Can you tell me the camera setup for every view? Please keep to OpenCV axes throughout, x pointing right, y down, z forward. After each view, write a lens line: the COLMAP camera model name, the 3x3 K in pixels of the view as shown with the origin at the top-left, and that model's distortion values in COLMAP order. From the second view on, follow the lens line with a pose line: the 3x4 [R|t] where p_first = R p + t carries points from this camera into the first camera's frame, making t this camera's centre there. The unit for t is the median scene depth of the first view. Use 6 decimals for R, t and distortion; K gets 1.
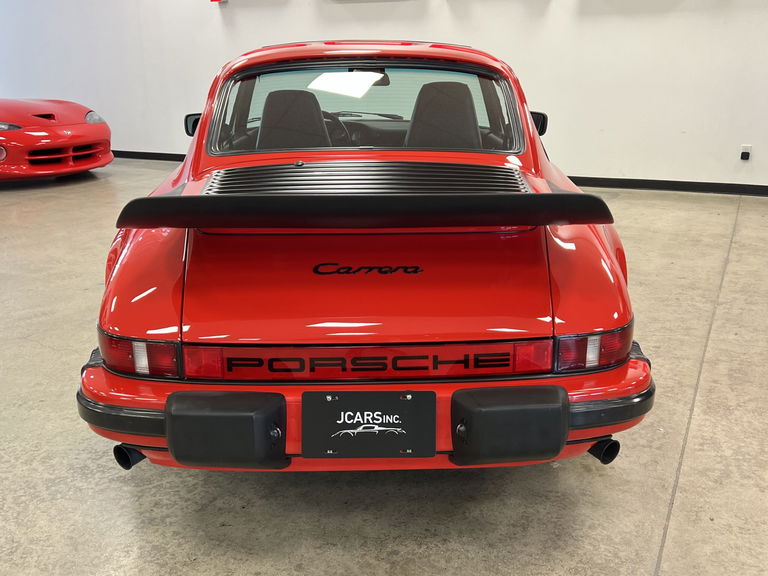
lens RADIAL K [[766.0, 0, 383.8], [0, 766.0, 288.4], [0, 0, 1]] dist [0.043504, 0.000000]
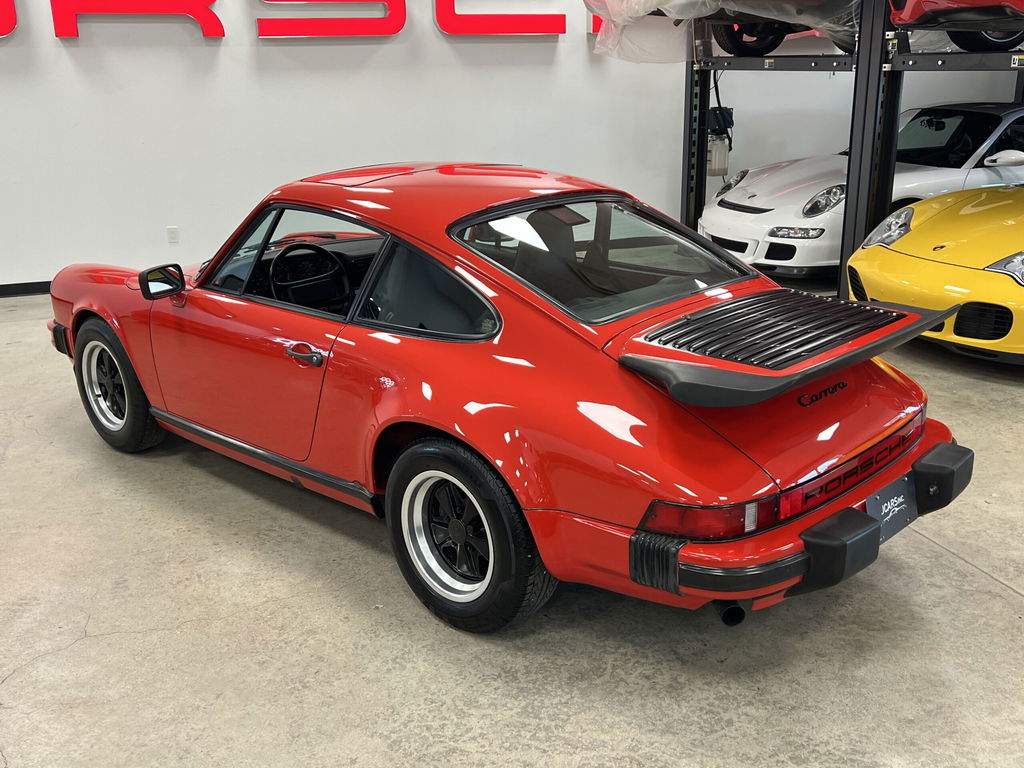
lens RADIAL K [[1021.3, 0, 505.1], [0, 1021.3, 384.8], [0, 0, 1]] dist [0.043504, 0.000000]
pose [[0.705254, -0.216493, 0.675091, -1.540528], [0.210446, 0.973242, 0.092258, -0.308418], [-0.677000, 0.077005, 0.731943, 0.159574]]
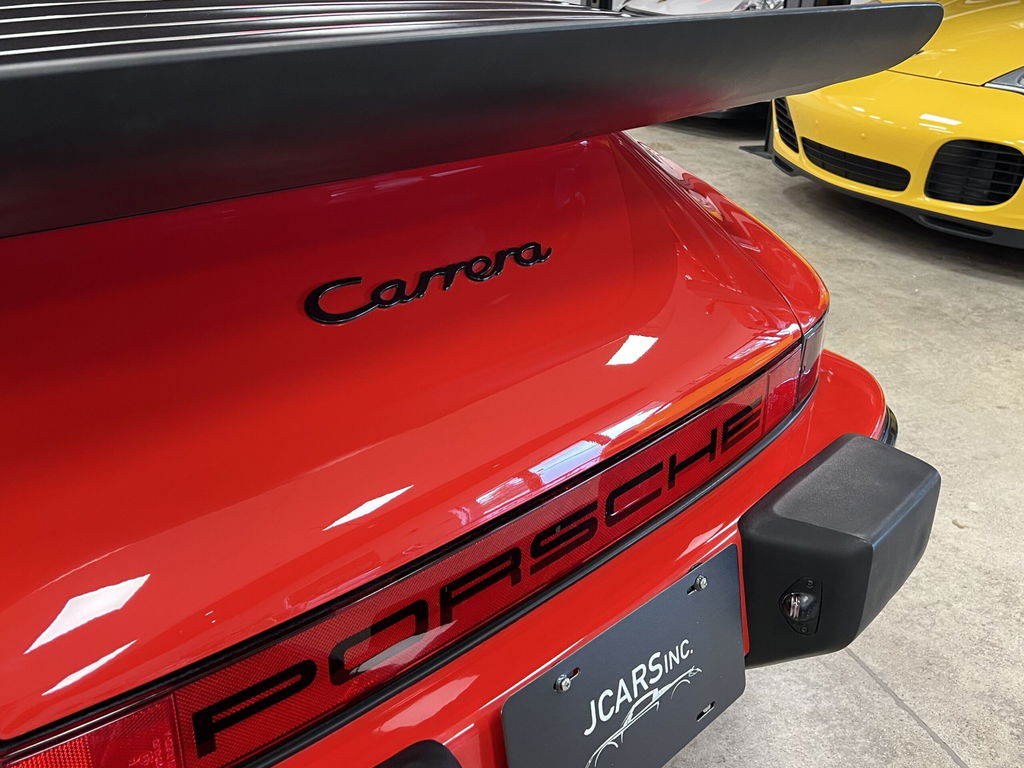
lens RADIAL K [[1021.3, 0, 512.6], [0, 1021.3, 387.7], [0, 0, 1]] dist [0.043504, 0.000000]
pose [[0.691998, -0.267771, 0.670401, -0.333407], [0.167997, 0.962899, 0.211191, -0.071035], [-0.702079, -0.033518, 0.711310, 0.682445]]
